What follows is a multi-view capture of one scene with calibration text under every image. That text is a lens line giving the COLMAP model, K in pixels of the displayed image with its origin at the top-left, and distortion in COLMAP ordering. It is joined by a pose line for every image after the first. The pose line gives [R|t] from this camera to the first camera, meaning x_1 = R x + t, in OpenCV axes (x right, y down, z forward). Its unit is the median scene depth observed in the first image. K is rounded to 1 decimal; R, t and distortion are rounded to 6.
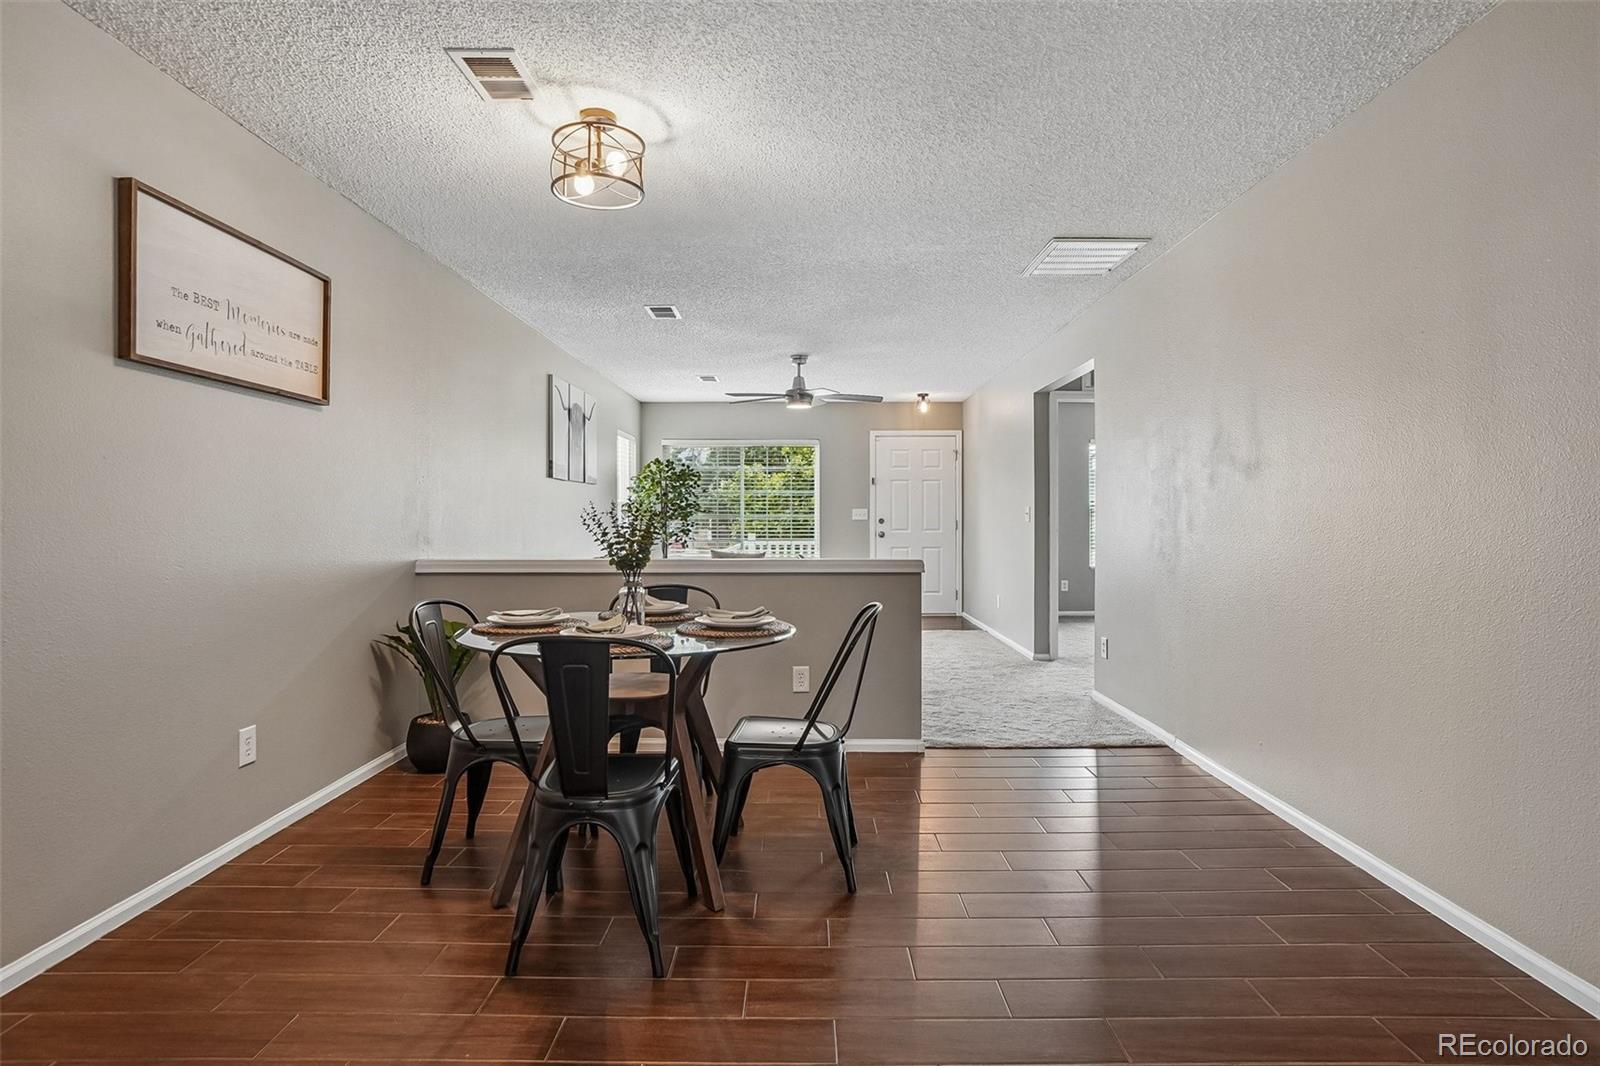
lens RADIAL K [[800.0, 0, 796.7], [0, 800.0, 528.0], [0, 0, 1]] dist [-0.051084, 0.025836]
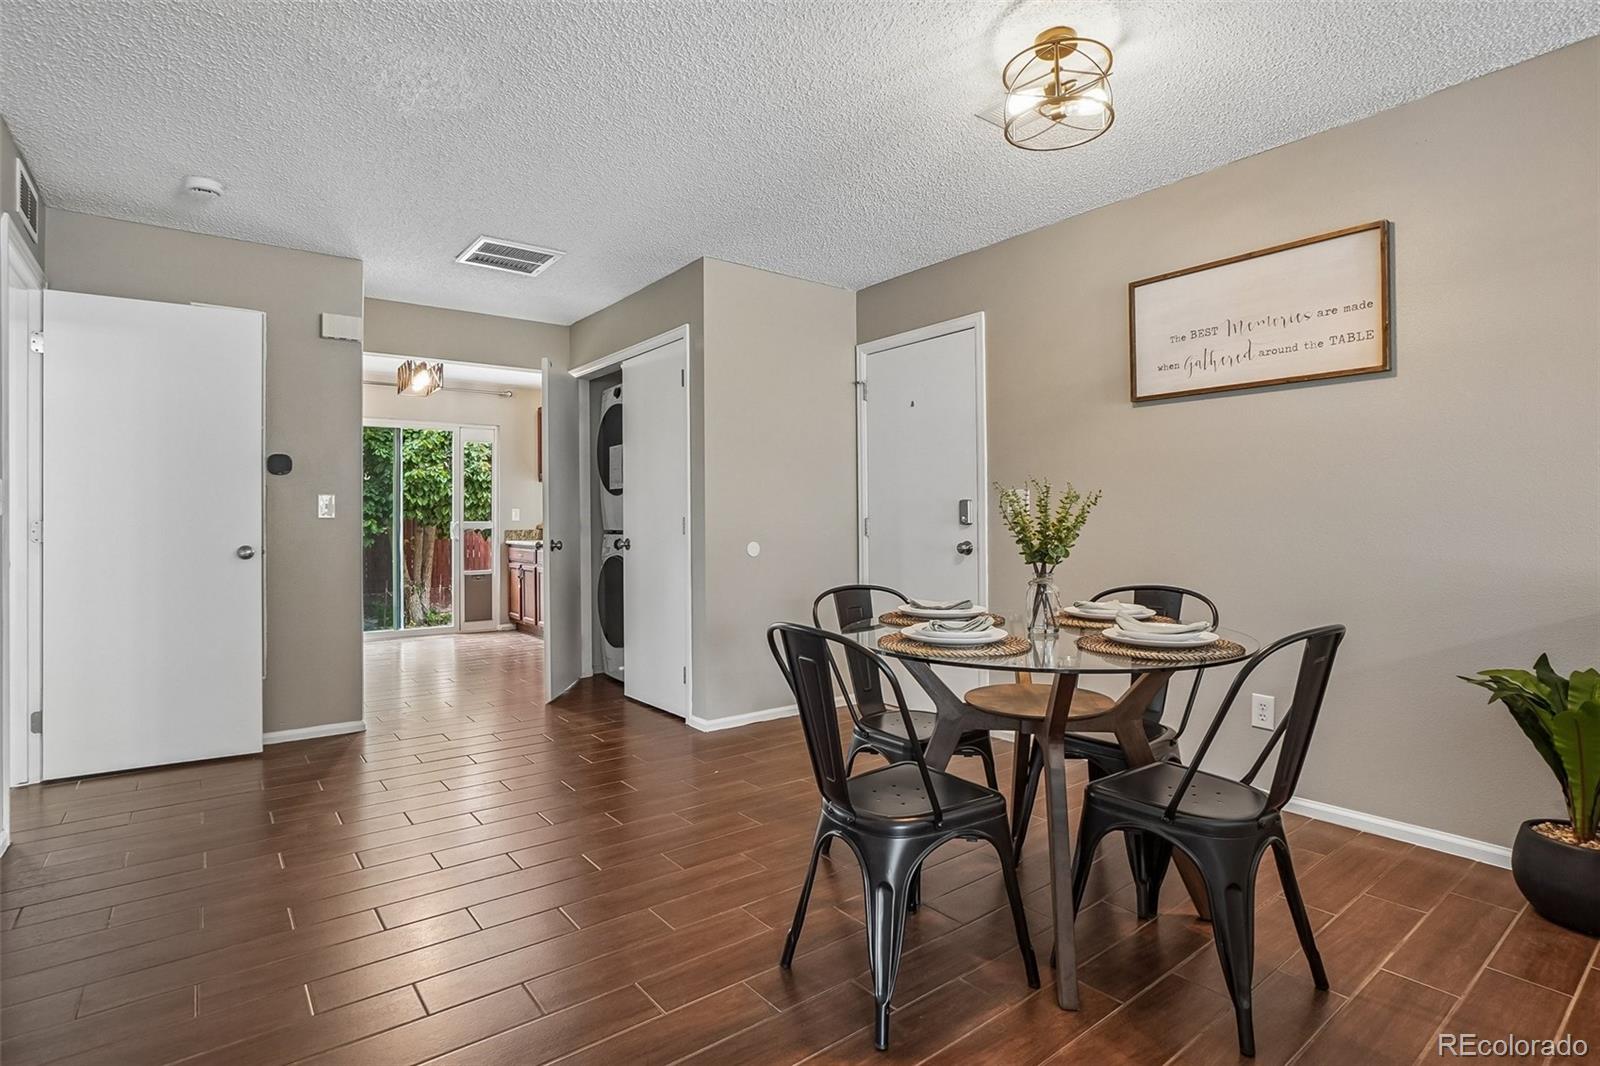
lens RADIAL K [[802.5, 0, 797.6], [0, 802.5, 522.2], [0, 0, 1]] dist [-0.052466, 0.026147]
pose [[-0.786606, 0.002295, -0.617451, 0.180224], [-0.003629, 0.999959, 0.008341, 0.001996], [0.617445, 0.008802, -0.786565, 0.532620]]
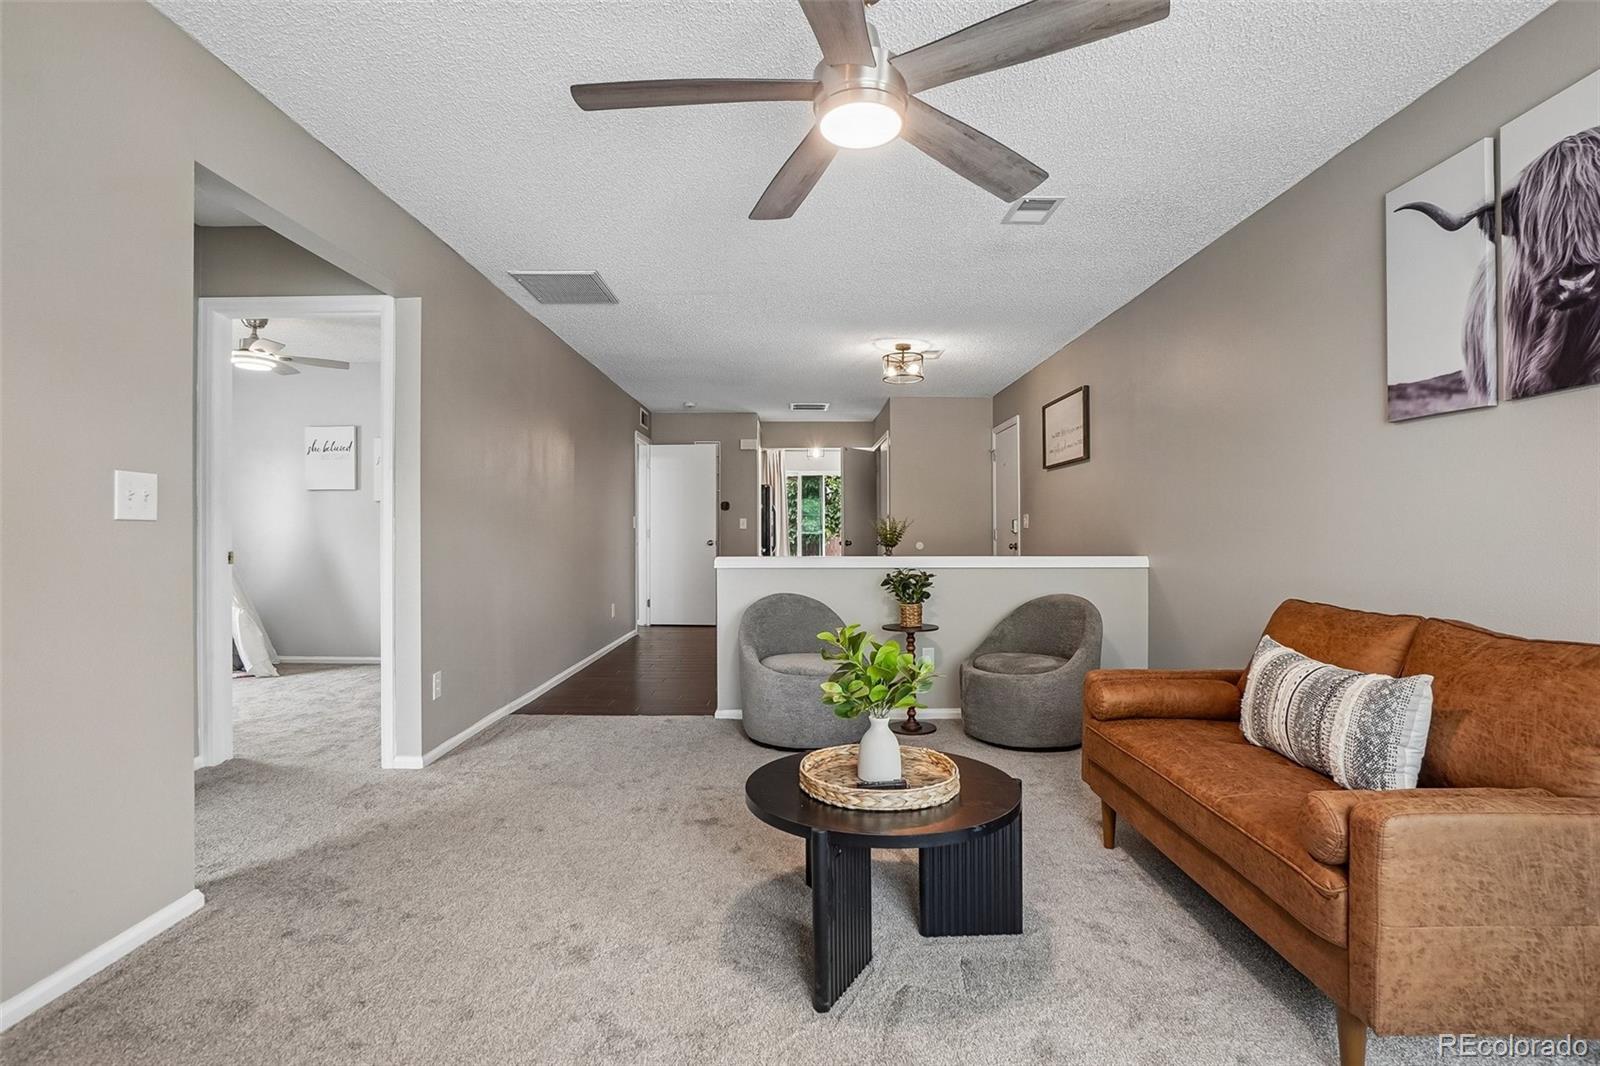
lens RADIAL K [[800.0, 0, 796.7], [0, 800.0, 528.0], [0, 0, 1]] dist [-0.051084, 0.025836]
pose [[-0.999988, -0.000902, -0.004773, 0.016072], [-0.000935, 0.999976, 0.006893, -0.005427], [0.004767, 0.006897, -0.999965, 1.178192]]
